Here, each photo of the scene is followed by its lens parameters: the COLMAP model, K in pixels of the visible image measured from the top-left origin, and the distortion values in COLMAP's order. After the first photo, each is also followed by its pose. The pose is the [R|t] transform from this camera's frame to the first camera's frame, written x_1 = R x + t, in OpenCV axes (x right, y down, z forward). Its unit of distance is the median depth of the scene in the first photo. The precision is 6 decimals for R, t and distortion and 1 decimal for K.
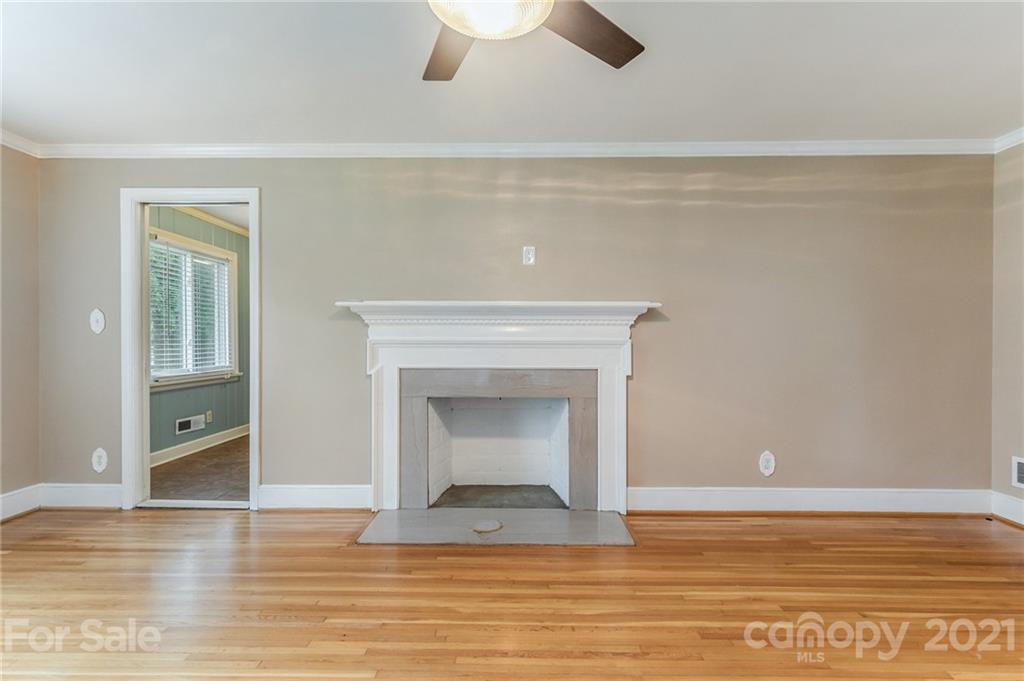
lens RADIAL K [[481.6, 0, 512.1], [0, 481.6, 343.0], [0, 0, 1]] dist [0.003242, 0.000120]
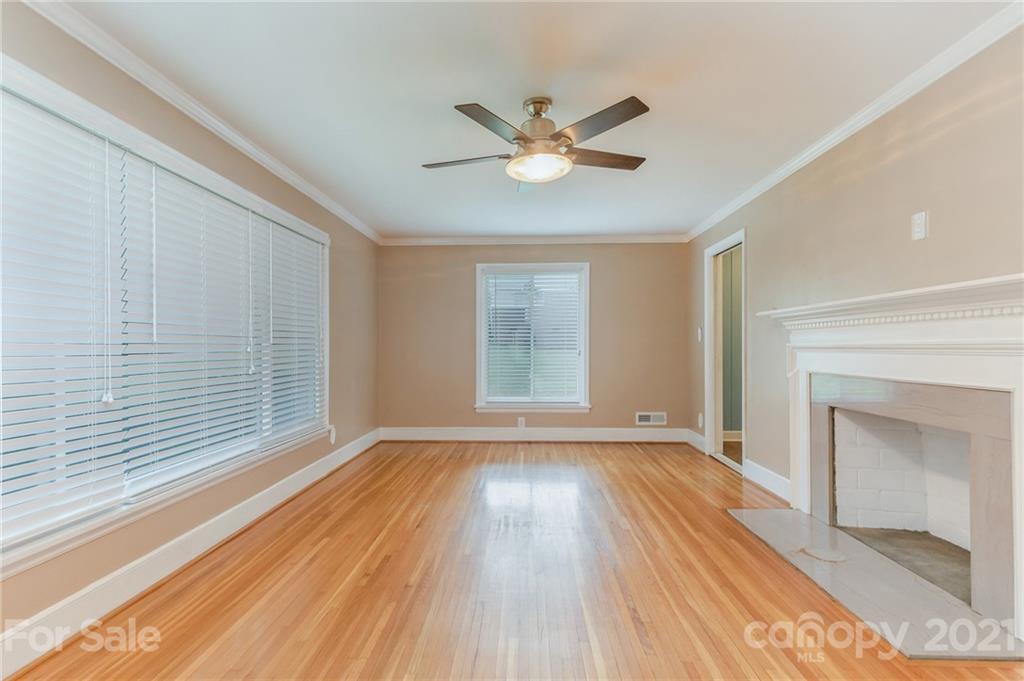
lens RADIAL K [[481.6, 0, 511.5], [0, 481.6, 343.1], [0, 0, 1]] dist [0.003242, 0.000120]
pose [[-0.020151, -0.010727, -0.999739, 0.783604], [-0.012397, 0.999868, -0.010478, 0.009040], [0.999720, 0.012182, -0.020281, 0.406936]]
